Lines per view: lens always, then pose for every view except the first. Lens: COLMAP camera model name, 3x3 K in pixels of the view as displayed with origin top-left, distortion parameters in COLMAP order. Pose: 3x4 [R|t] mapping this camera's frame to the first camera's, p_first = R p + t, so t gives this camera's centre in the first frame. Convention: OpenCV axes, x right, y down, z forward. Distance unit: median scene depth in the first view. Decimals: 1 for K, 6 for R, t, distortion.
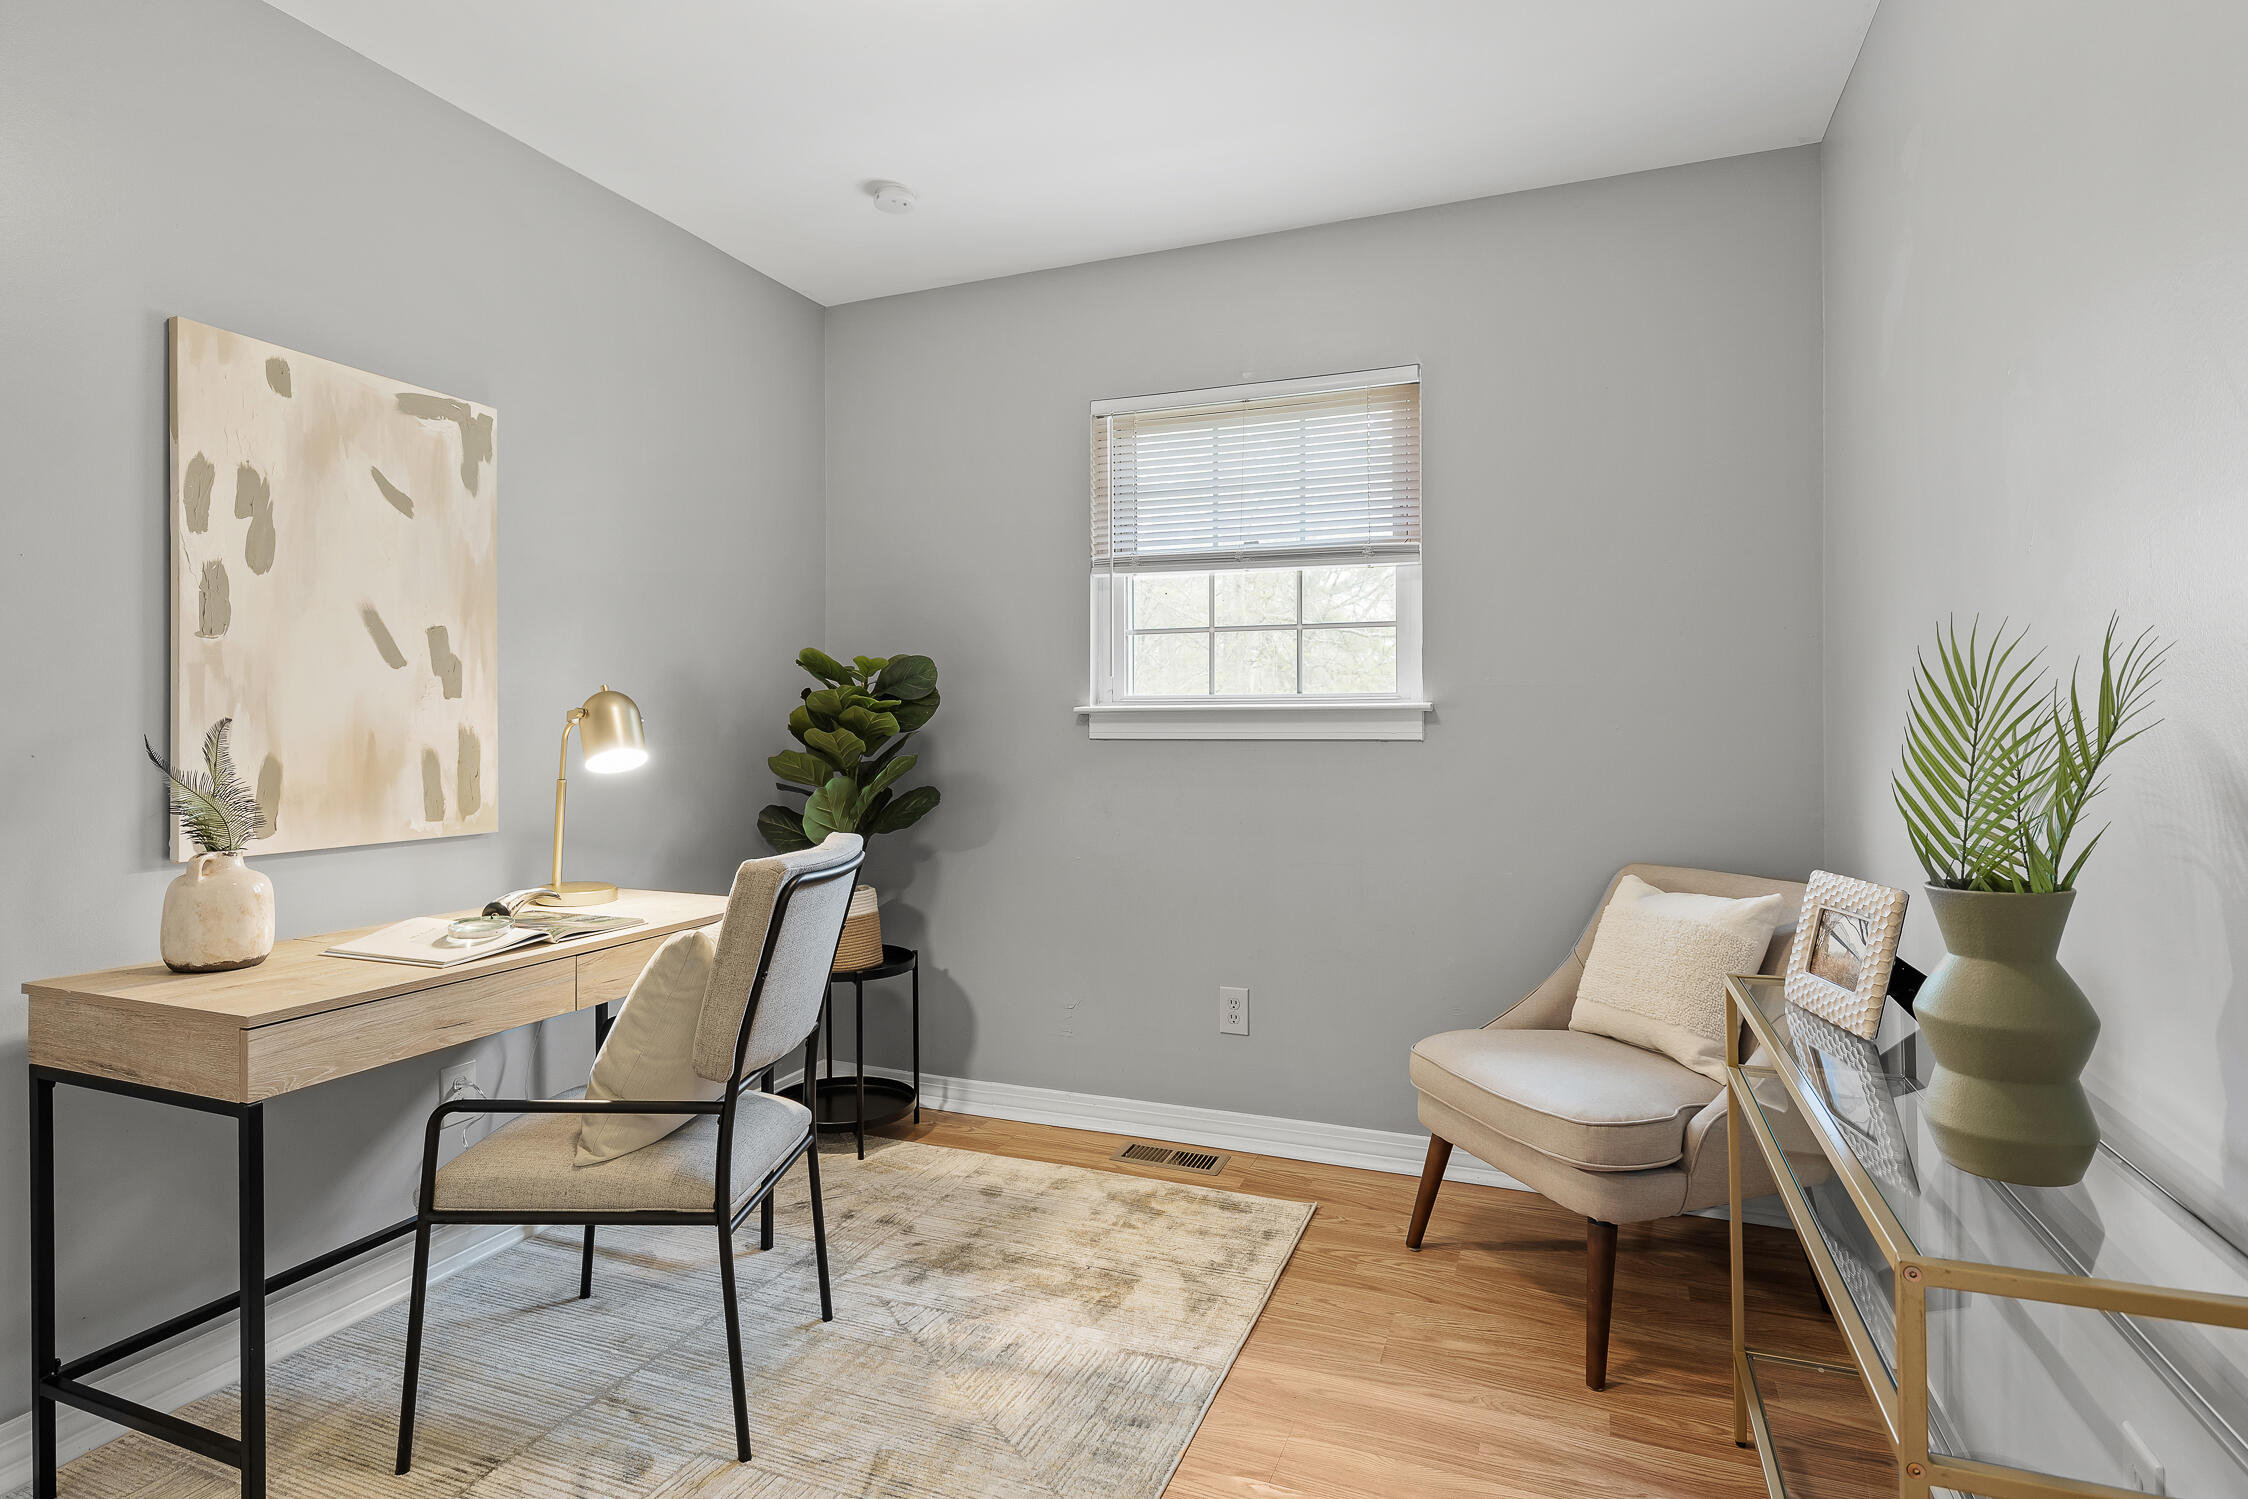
lens RADIAL K [[1154.2, 0, 1120.8], [0, 1154.2, 697.9], [0, 0, 1]] dist [-0.000510, -0.000225]
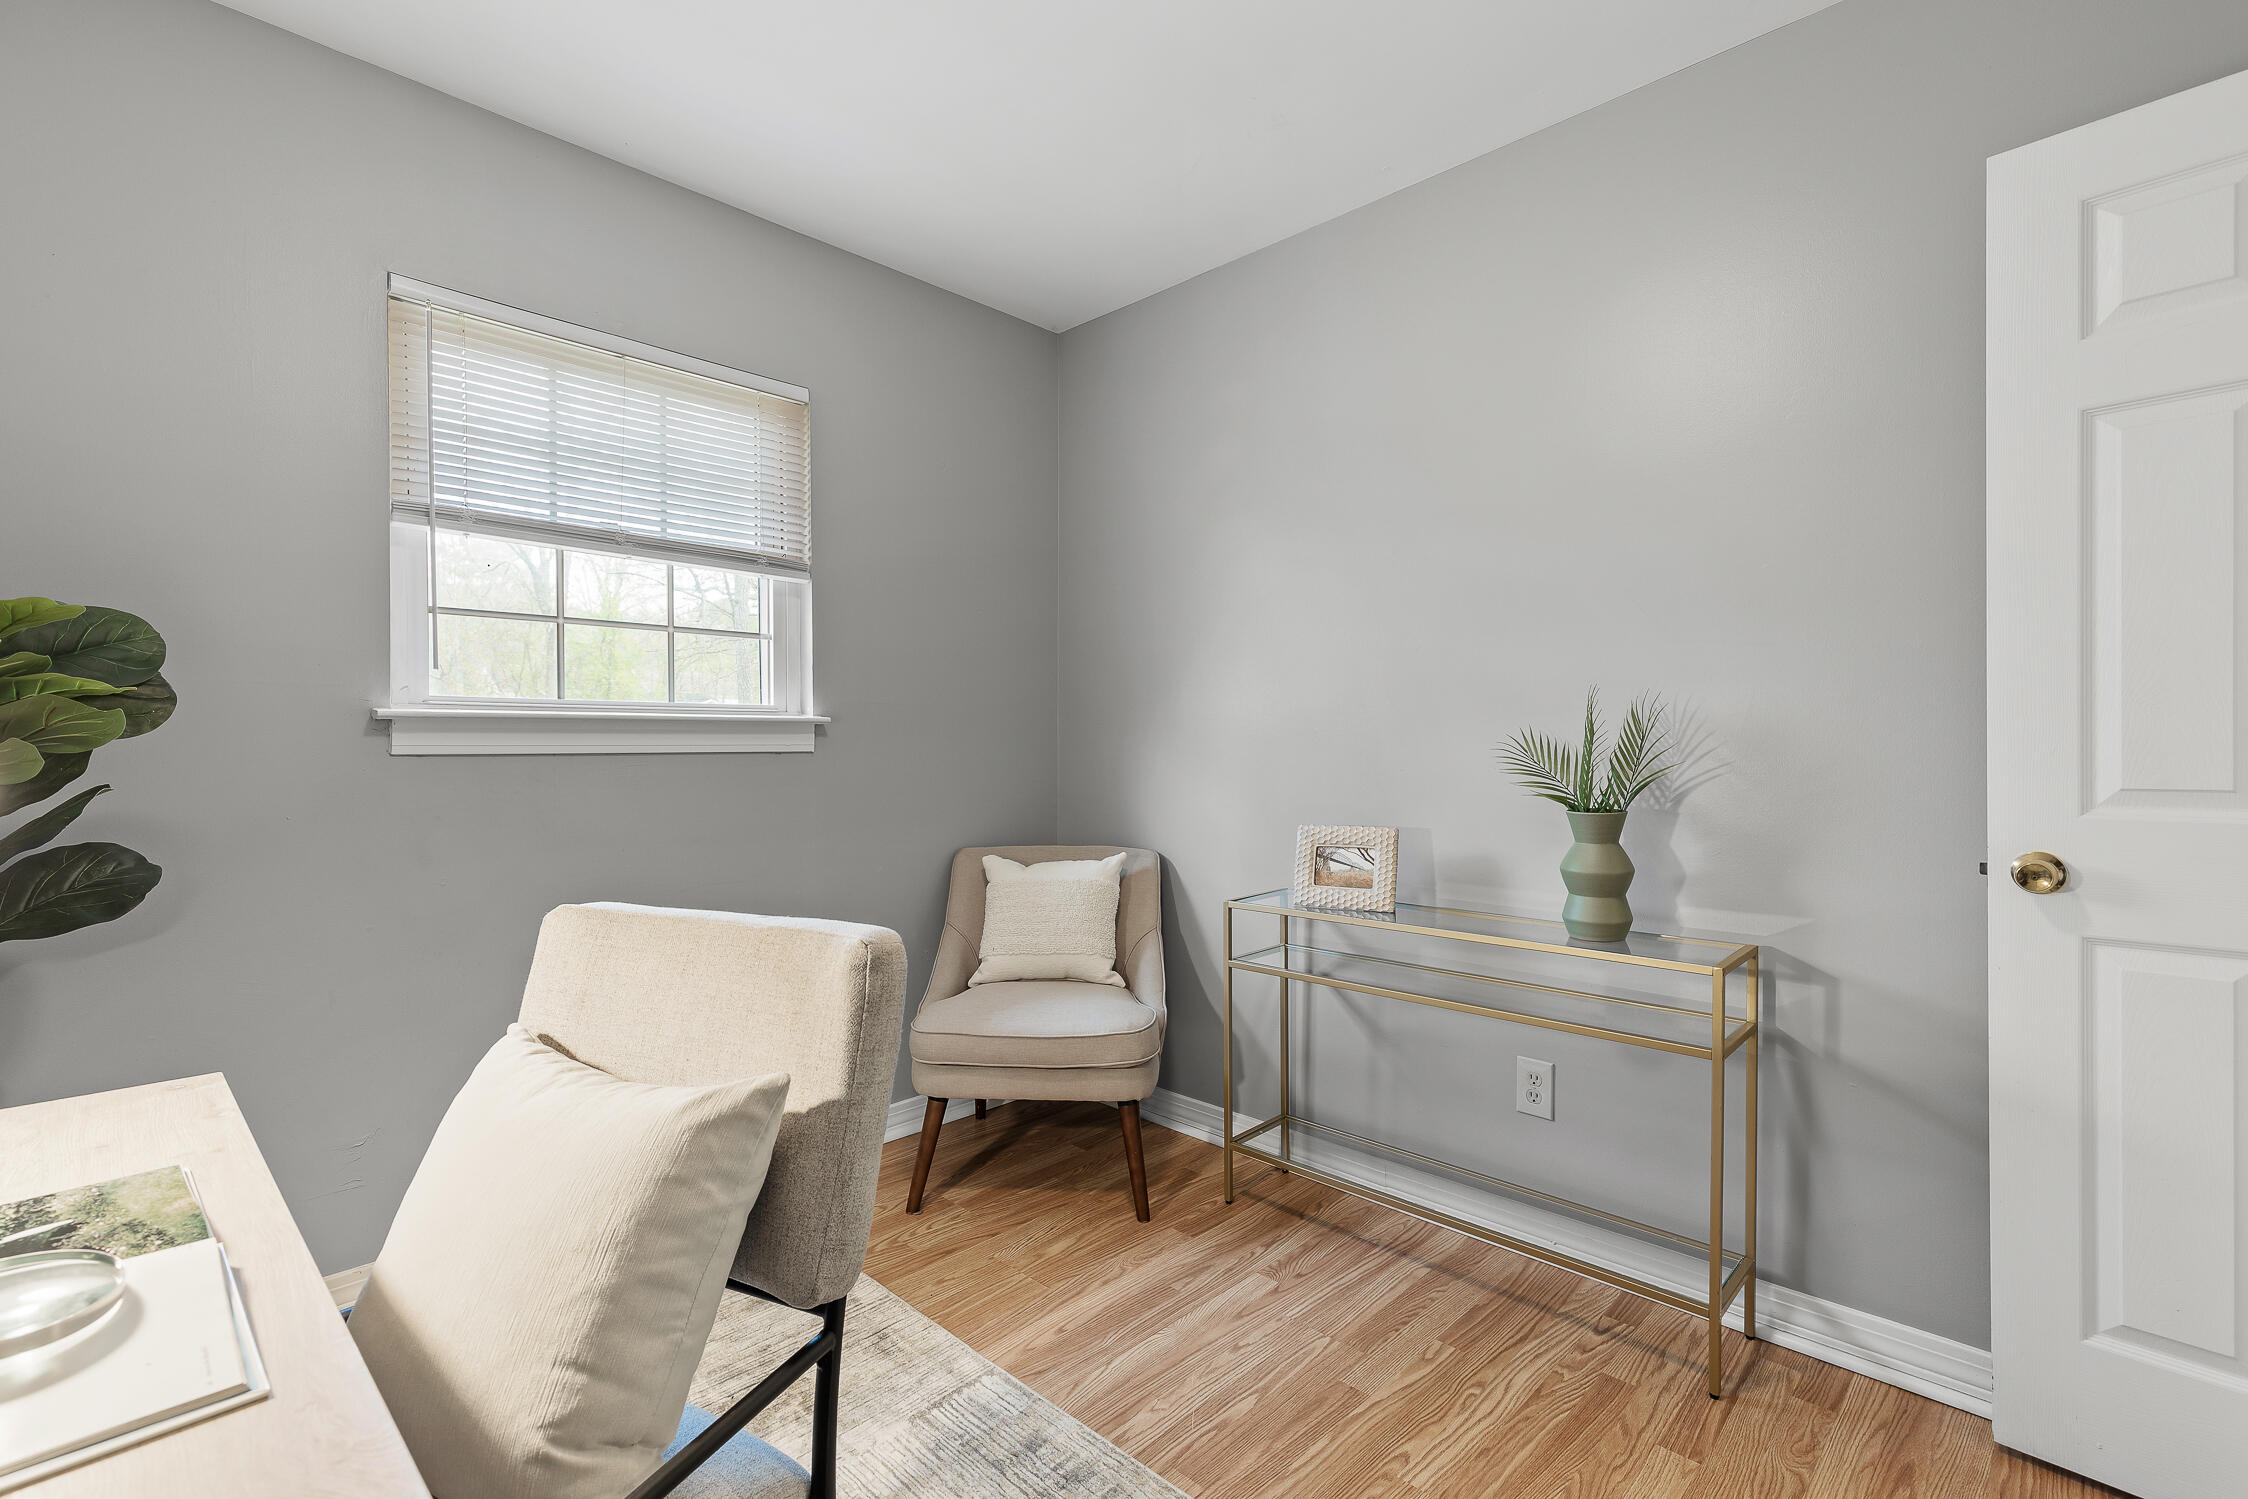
lens RADIAL K [[1013.6, 0, 1124.0], [0, 1013.6, 749.5], [0, 0, 1]] dist [0.043196, 0.000056]
pose [[0.383383, -0.005405, 0.923574, -0.483986], [-0.024294, 0.999578, 0.015934, 0.012671], [-0.923270, -0.028546, 0.383089, 0.385511]]
